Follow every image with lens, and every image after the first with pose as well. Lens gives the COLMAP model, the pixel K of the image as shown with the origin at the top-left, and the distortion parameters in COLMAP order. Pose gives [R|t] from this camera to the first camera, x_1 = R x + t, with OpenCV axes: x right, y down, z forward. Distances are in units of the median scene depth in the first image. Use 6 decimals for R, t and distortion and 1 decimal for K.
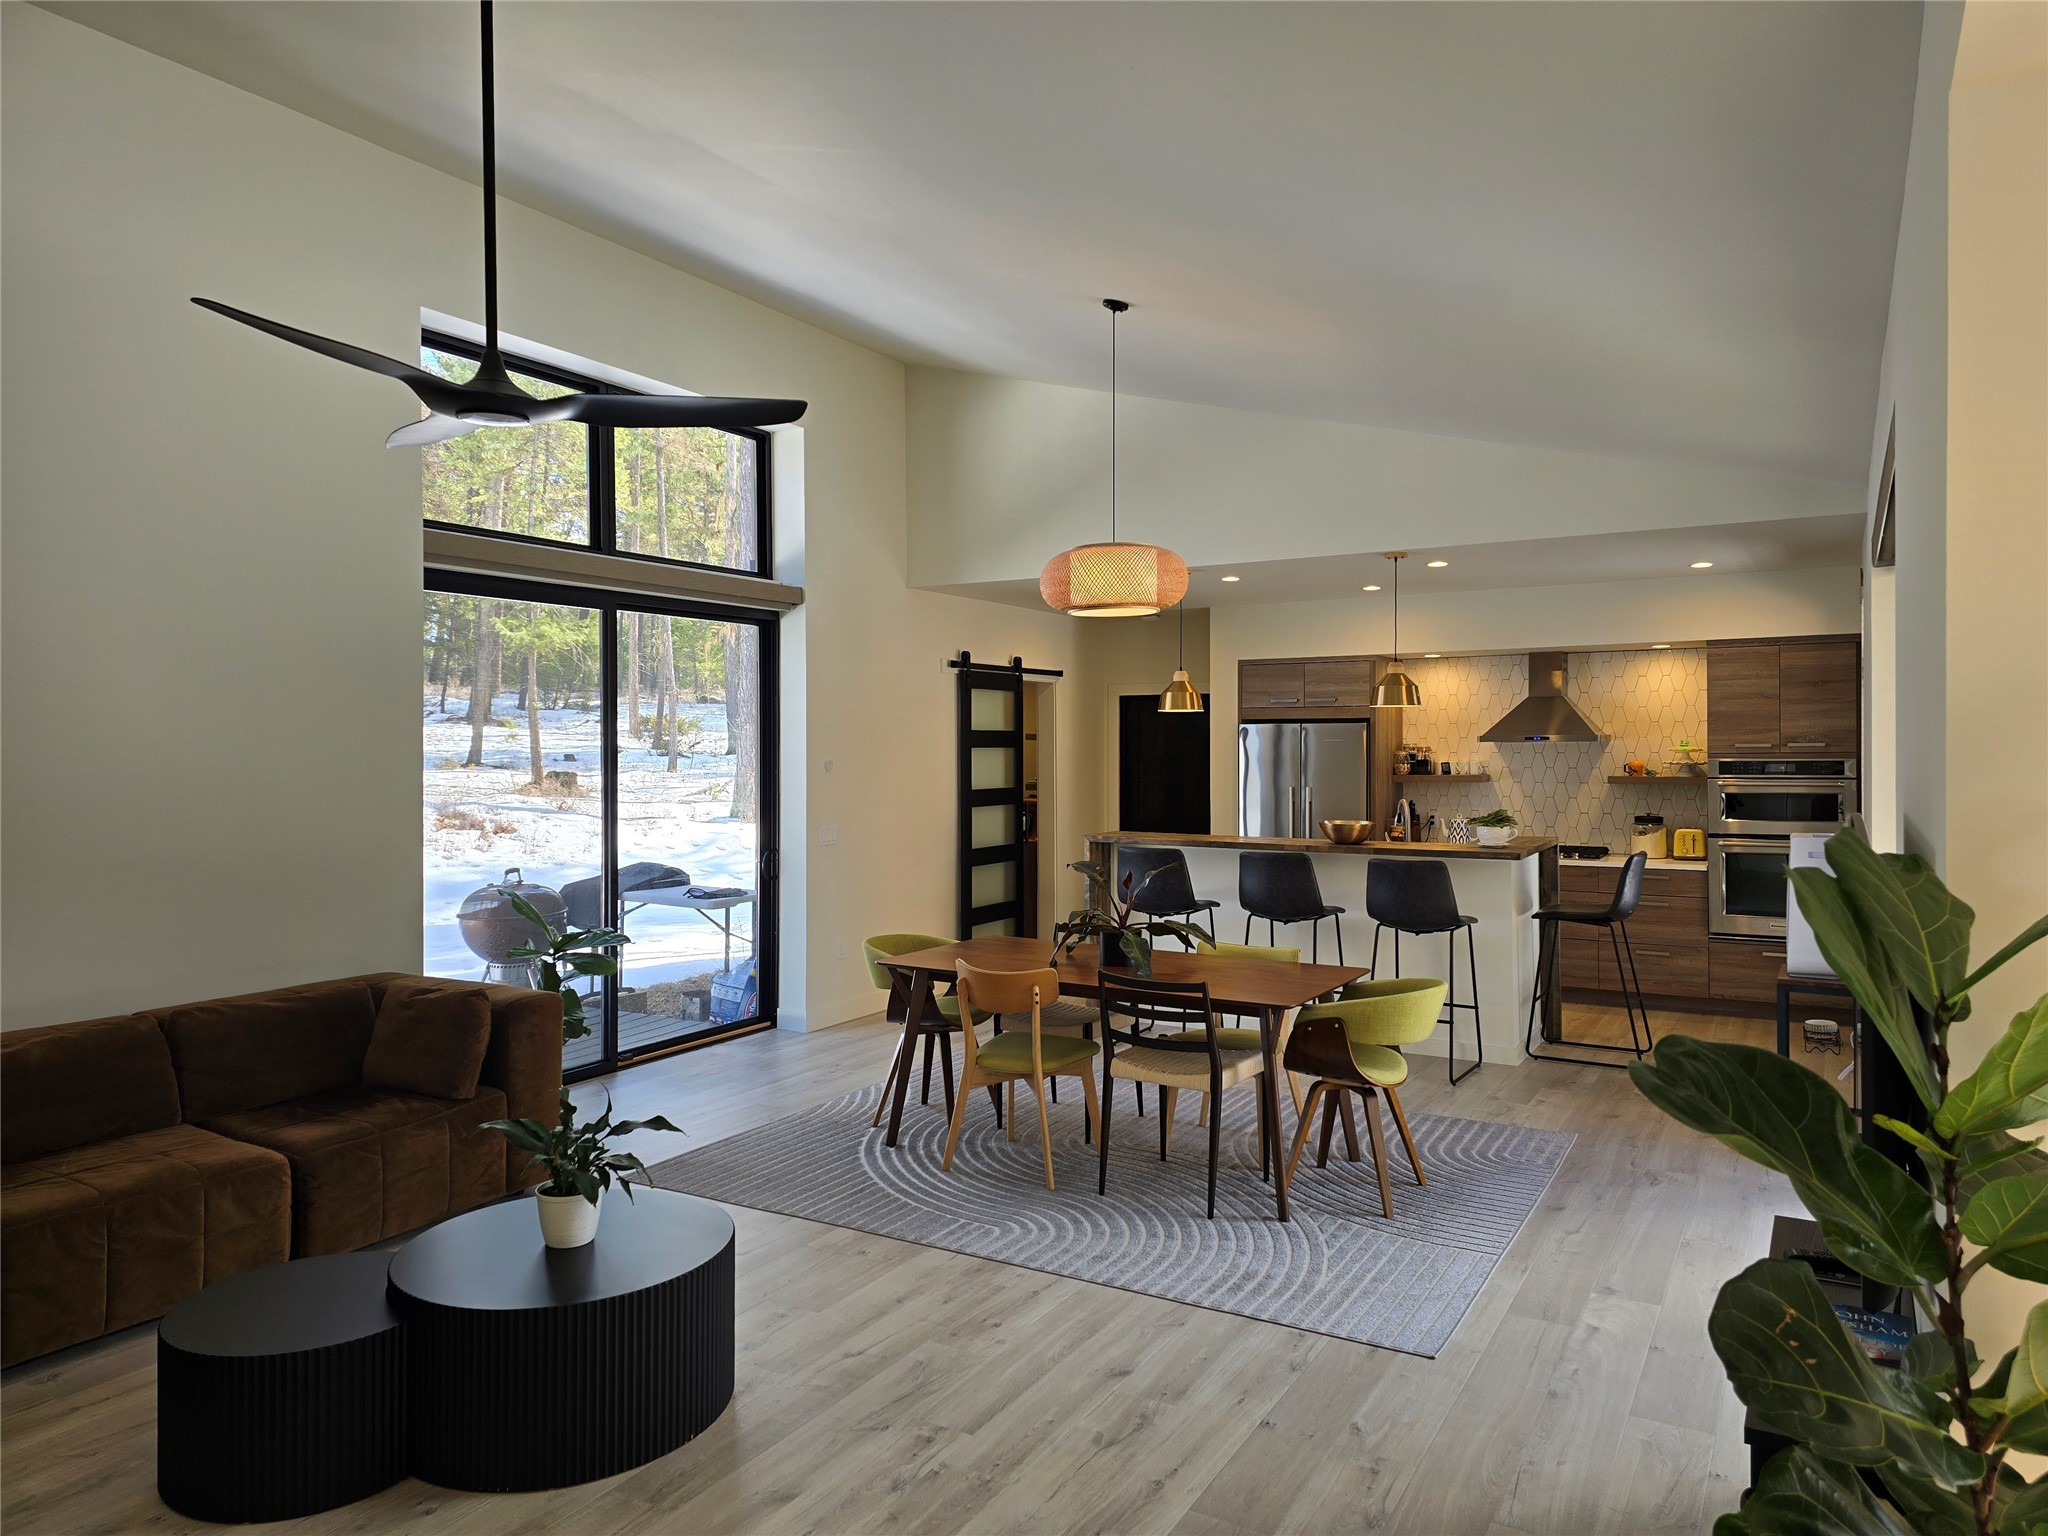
lens RADIAL K [[1402.9, 0, 1024.0], [0, 1402.9, 768.0], [0, 0, 1]] dist [0.003706, 0.001028]
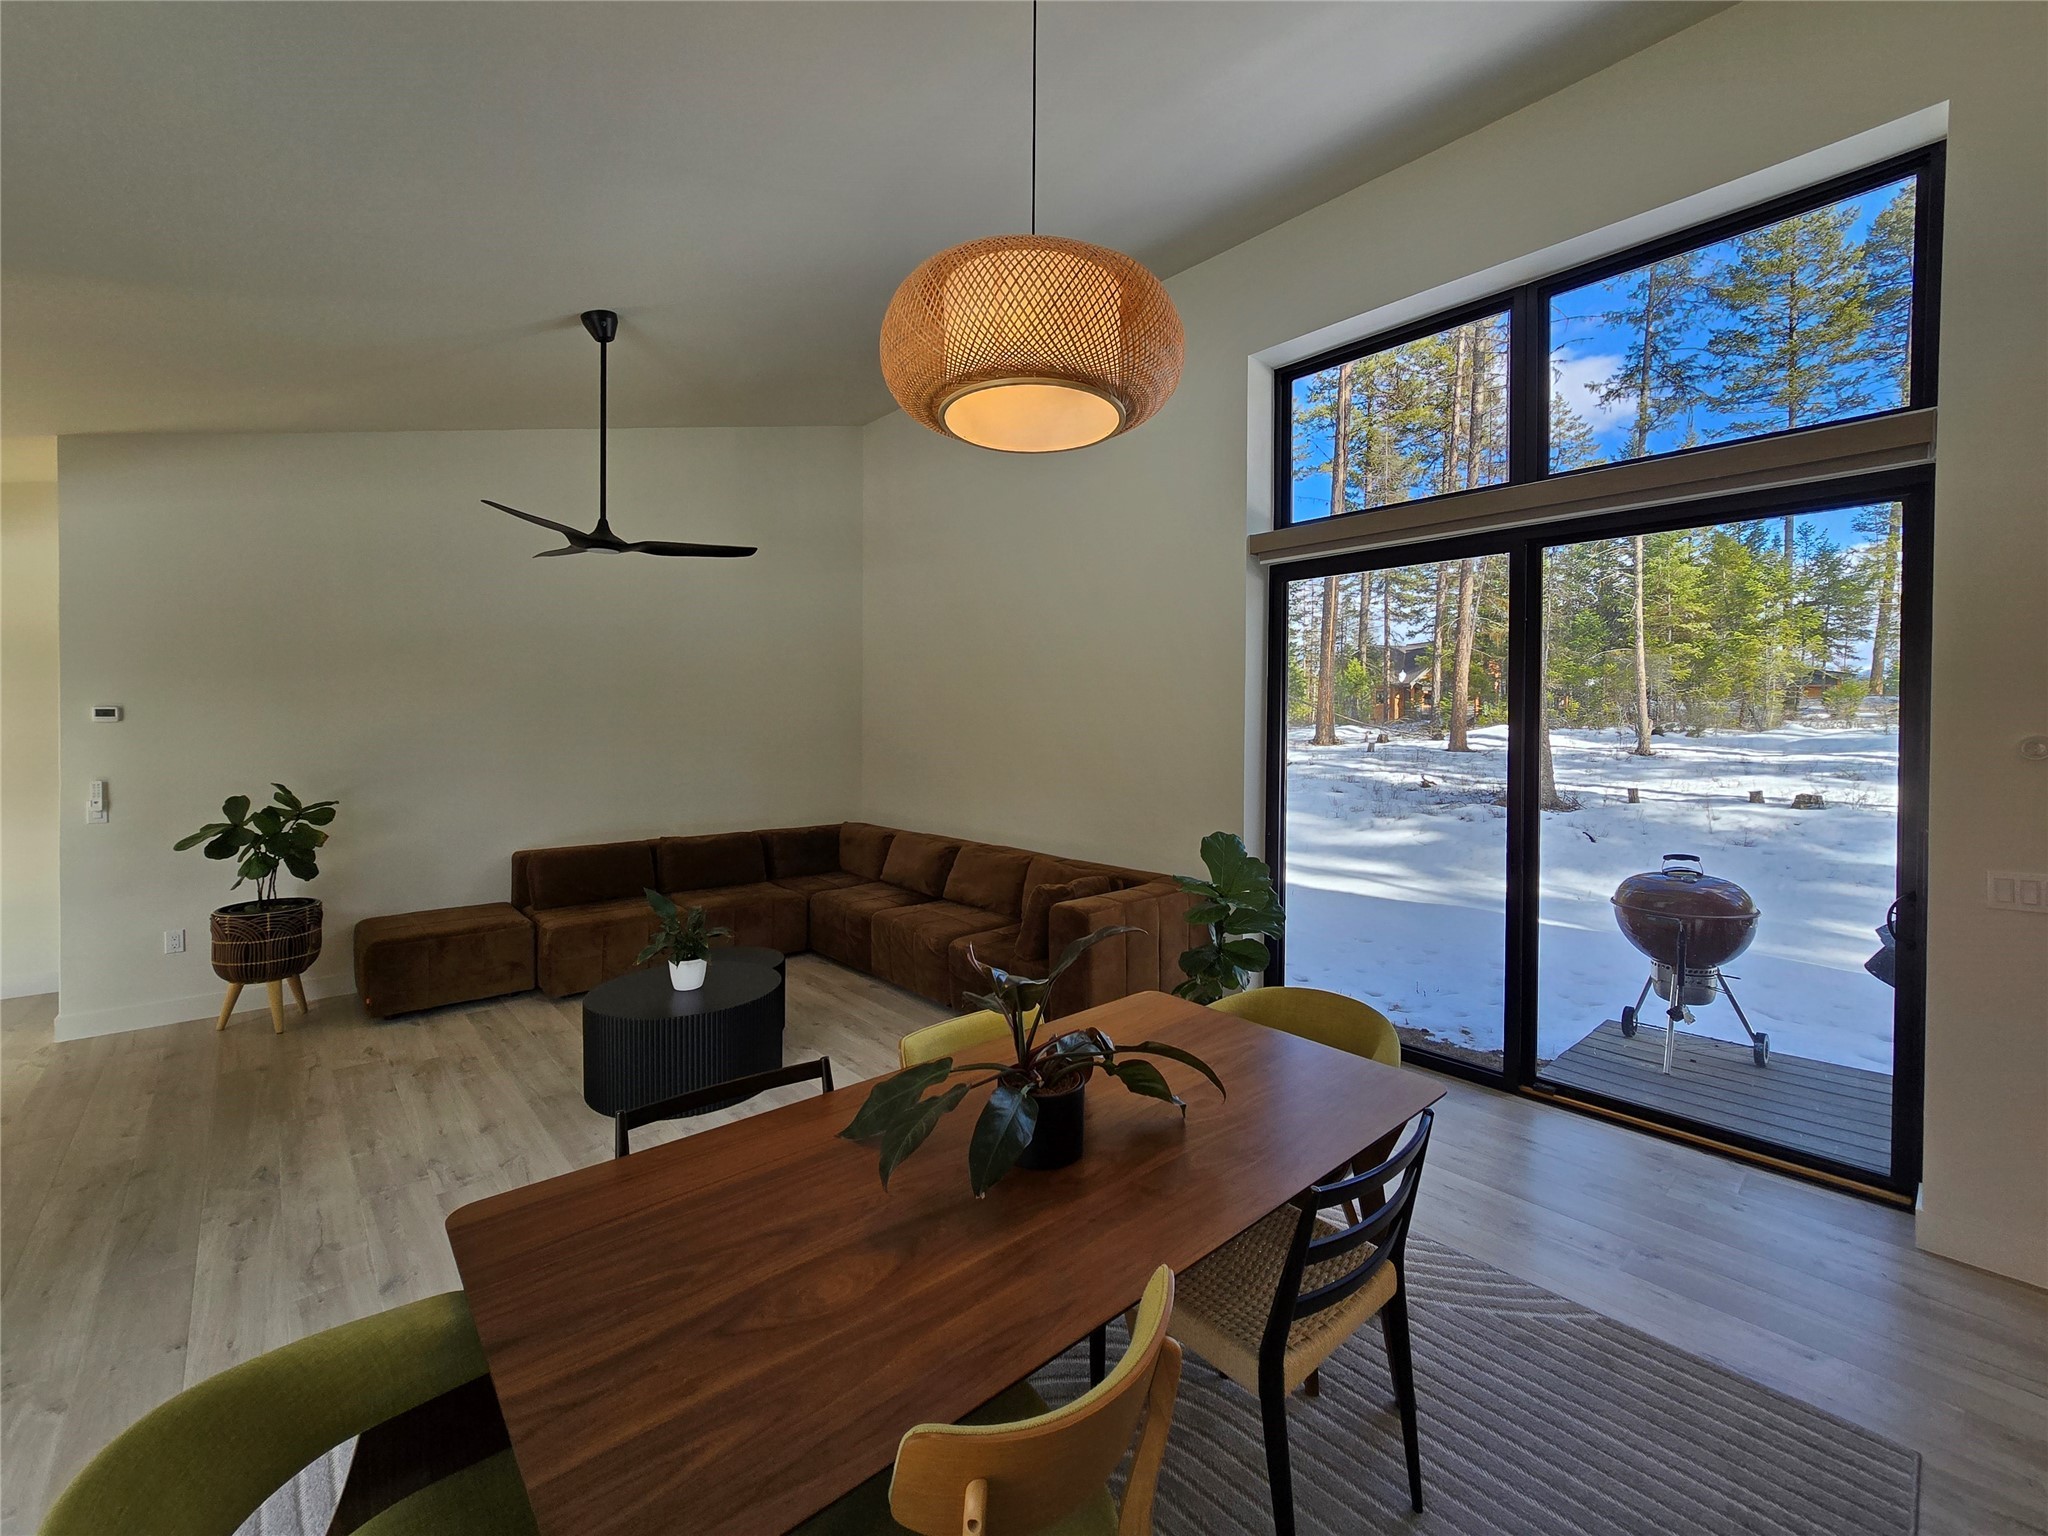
lens RADIAL K [[838.0, 0, 1026.3], [0, 838.0, 742.0], [0, 0, 1]] dist [-0.013916, -0.000167]
pose [[-0.291013, 0.020234, -0.956505, 0.289936], [-0.028910, 0.999134, 0.029932, -0.004606], [0.956282, 0.036363, -0.290176, 0.914585]]
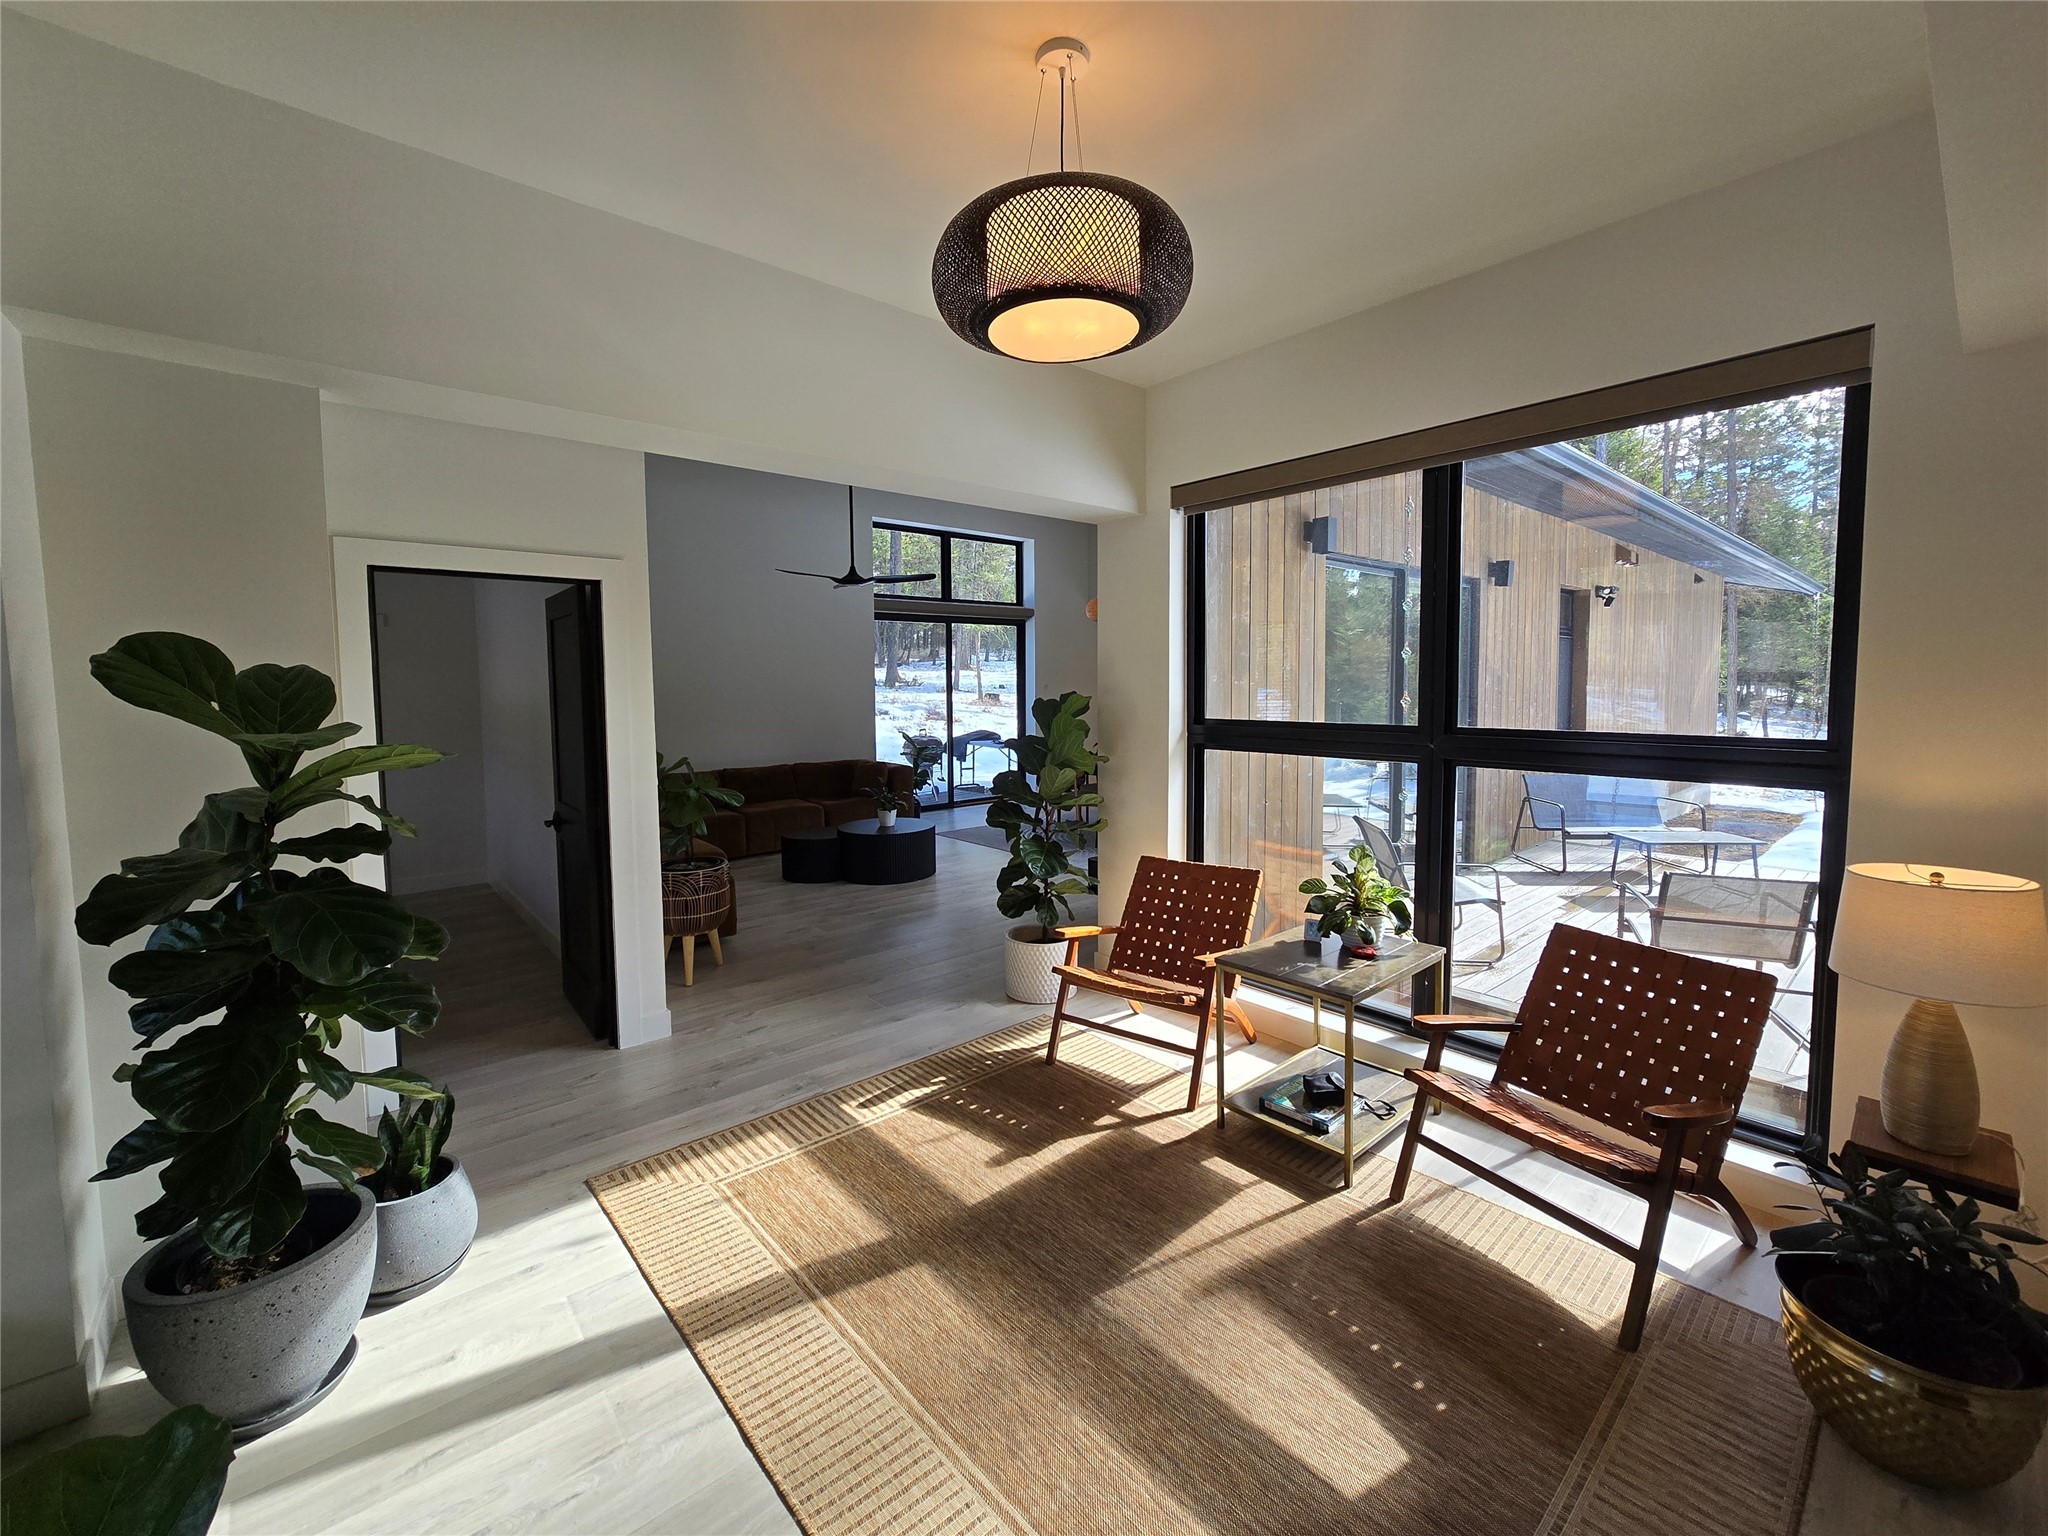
lens RADIAL K [[838.0, 0, 1026.3], [0, 838.0, 742.0], [0, 0, 1]] dist [-0.013916, -0.000167]
pose [[0.950720, 0.021843, -0.309280, 0.328869], [-0.004893, 0.998448, 0.055474, 0.019282], [0.310012, -0.051227, 0.949352, -0.430362]]
